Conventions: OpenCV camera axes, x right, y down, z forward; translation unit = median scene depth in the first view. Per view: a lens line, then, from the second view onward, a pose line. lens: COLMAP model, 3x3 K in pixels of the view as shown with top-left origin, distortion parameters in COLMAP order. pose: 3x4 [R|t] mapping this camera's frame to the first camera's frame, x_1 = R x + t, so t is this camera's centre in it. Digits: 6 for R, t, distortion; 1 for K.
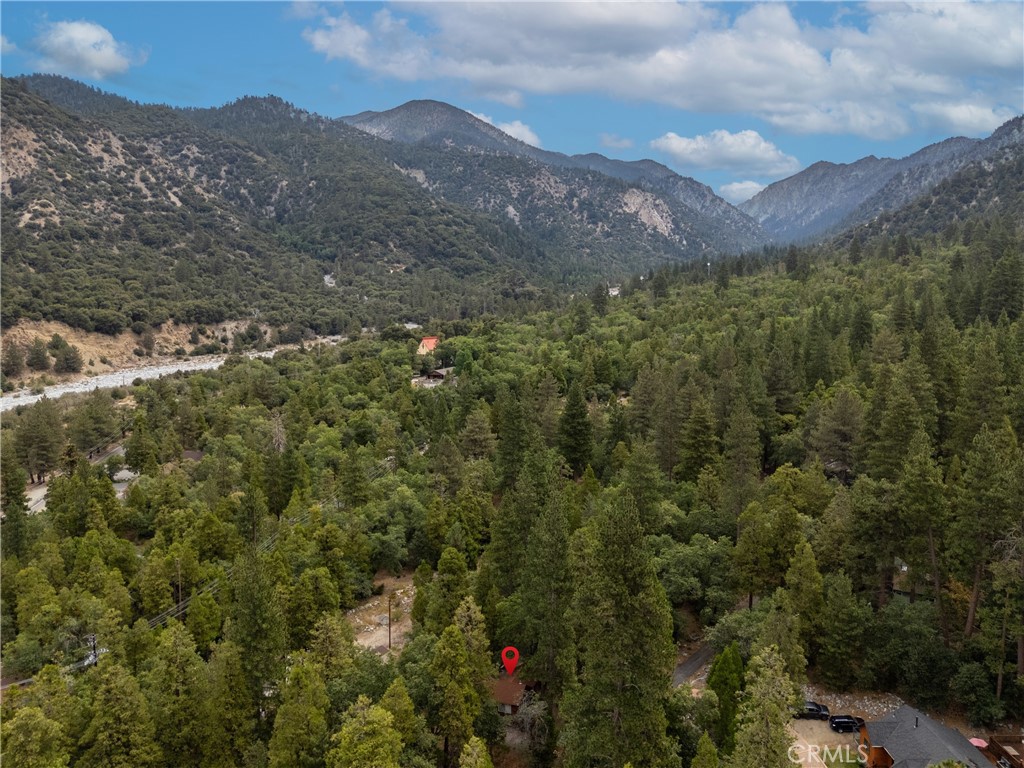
lens RADIAL K [[748.6, 0, 519.4], [0, 748.6, 384.9], [0, 0, 1]] dist [0.044985, -0.036156]
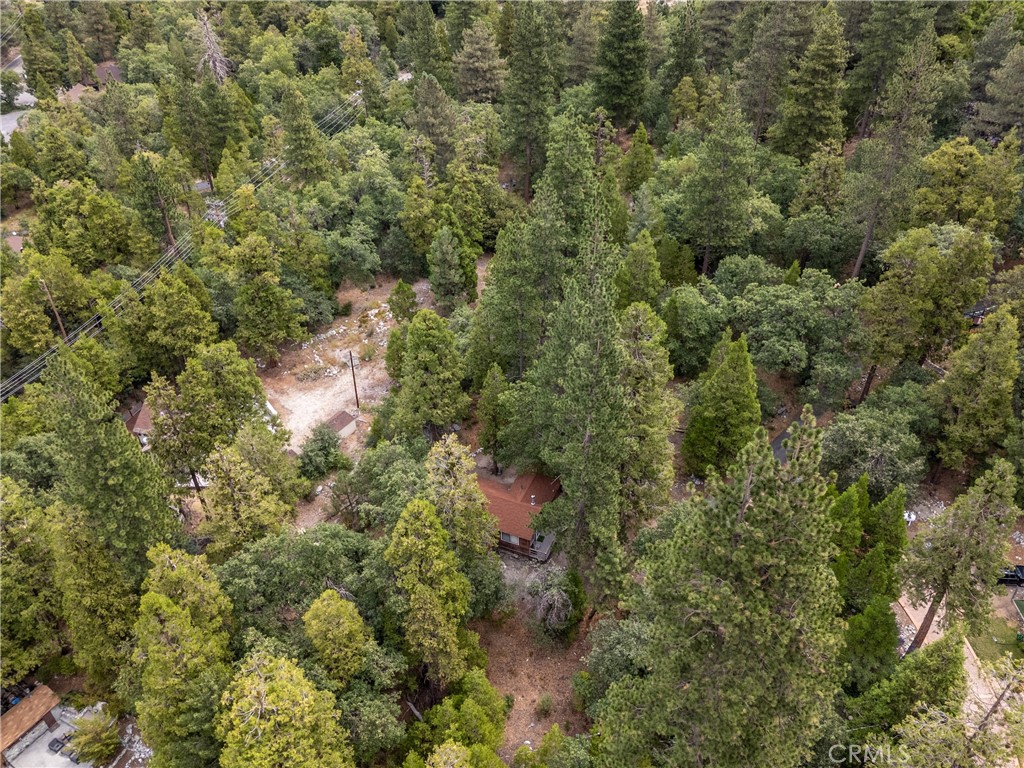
lens RADIAL K [[748.6, 0, 519.4], [0, 748.6, 384.9], [0, 0, 1]] dist [0.044985, -0.036156]
pose [[0.999655, 0.017375, -0.019710, 0.000266], [-0.005128, 0.864717, 0.502233, -0.031667], [0.025770, -0.501958, 0.864508, 0.302261]]
